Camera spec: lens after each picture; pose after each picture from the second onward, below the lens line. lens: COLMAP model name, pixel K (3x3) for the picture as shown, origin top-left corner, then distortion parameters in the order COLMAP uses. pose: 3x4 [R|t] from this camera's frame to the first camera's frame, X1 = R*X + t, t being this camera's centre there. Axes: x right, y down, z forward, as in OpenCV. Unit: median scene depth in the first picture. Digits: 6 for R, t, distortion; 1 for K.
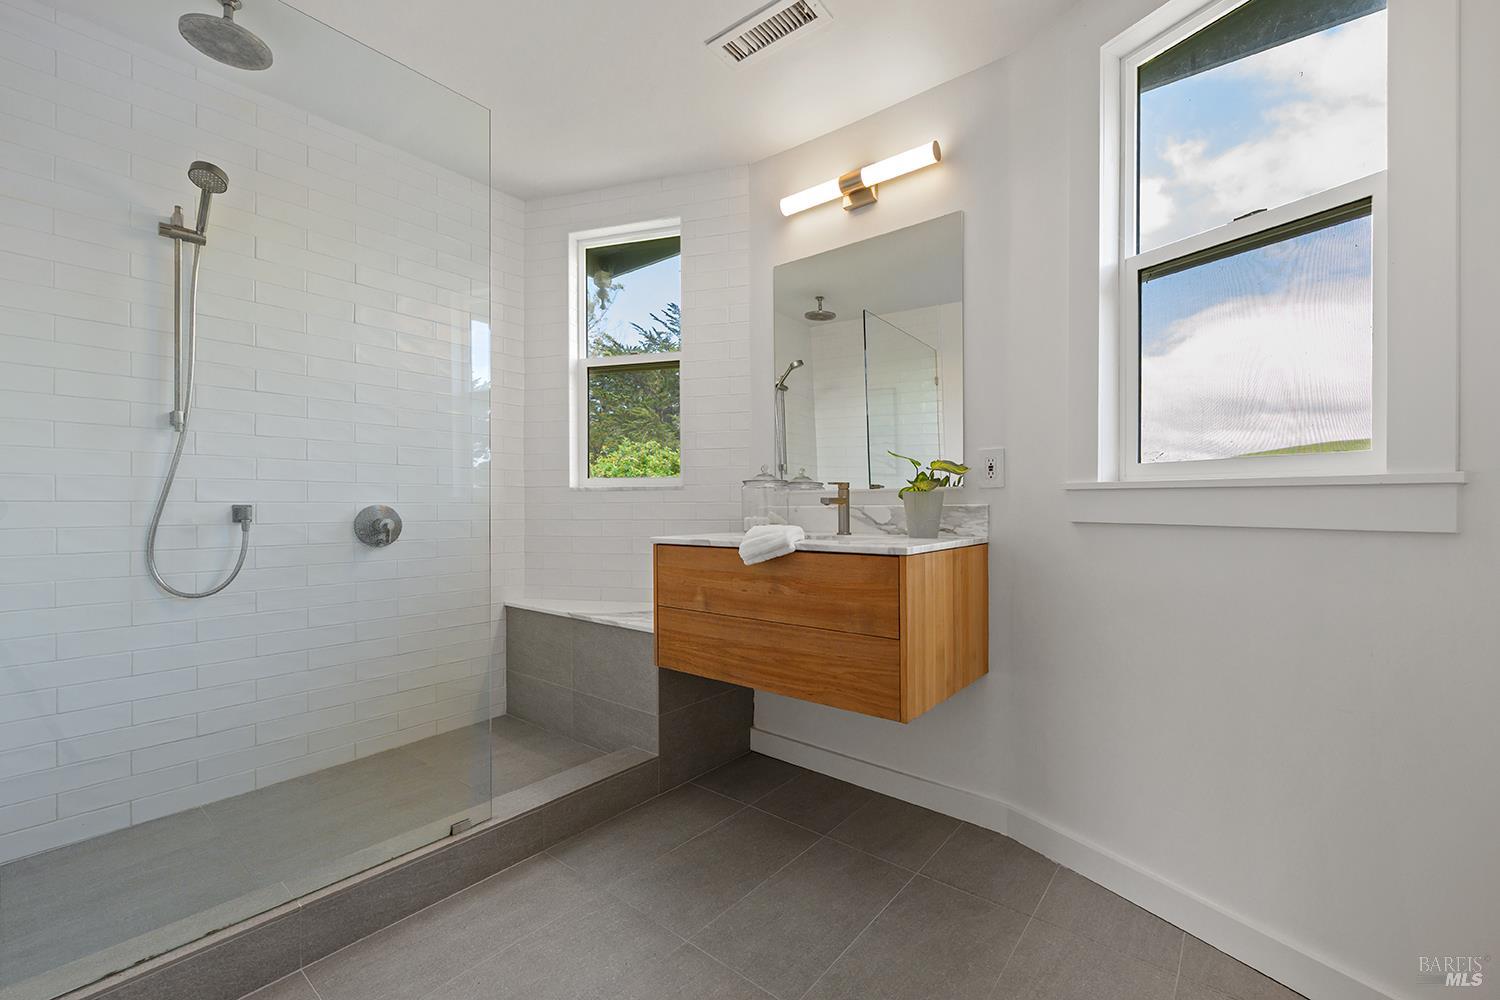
lens RADIAL K [[615.6, 0, 759.4], [0, 615.6, 500.3], [0, 0, 1]] dist [0.001002, 0.000094]
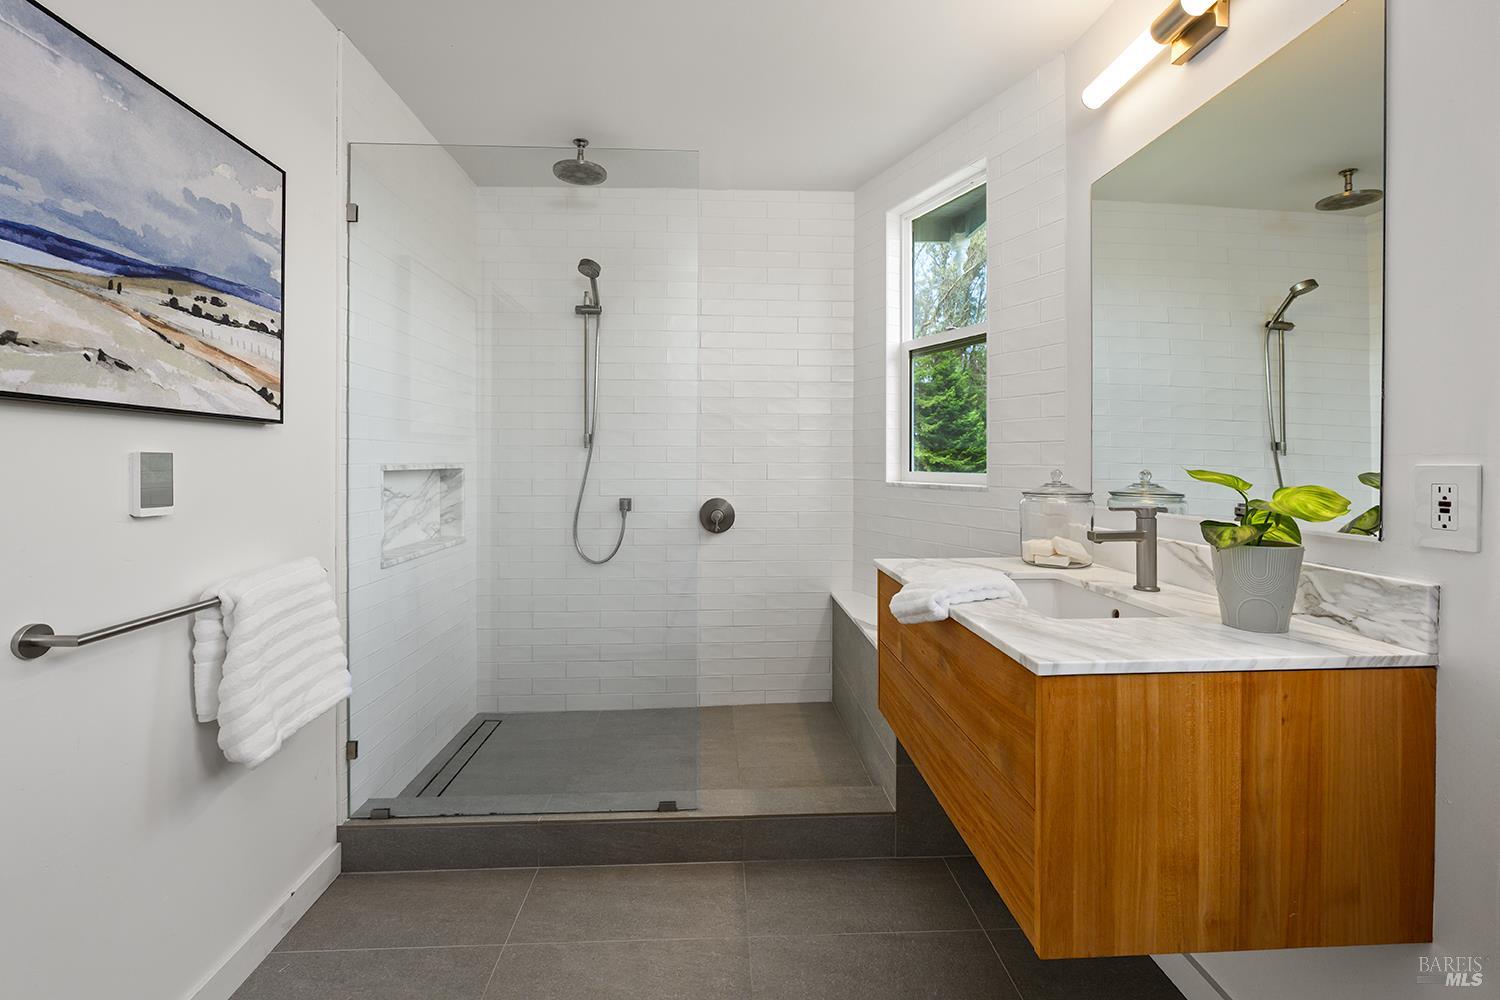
lens RADIAL K [[615.6, 0, 758.0], [0, 615.6, 462.5], [0, 0, 1]] dist [0.001002, 0.000094]
pose [[0.671280, 0.009965, -0.741137, 0.337529], [-0.003090, 0.999939, 0.010646, -0.080159], [0.741197, -0.004856, 0.671270, 0.281998]]
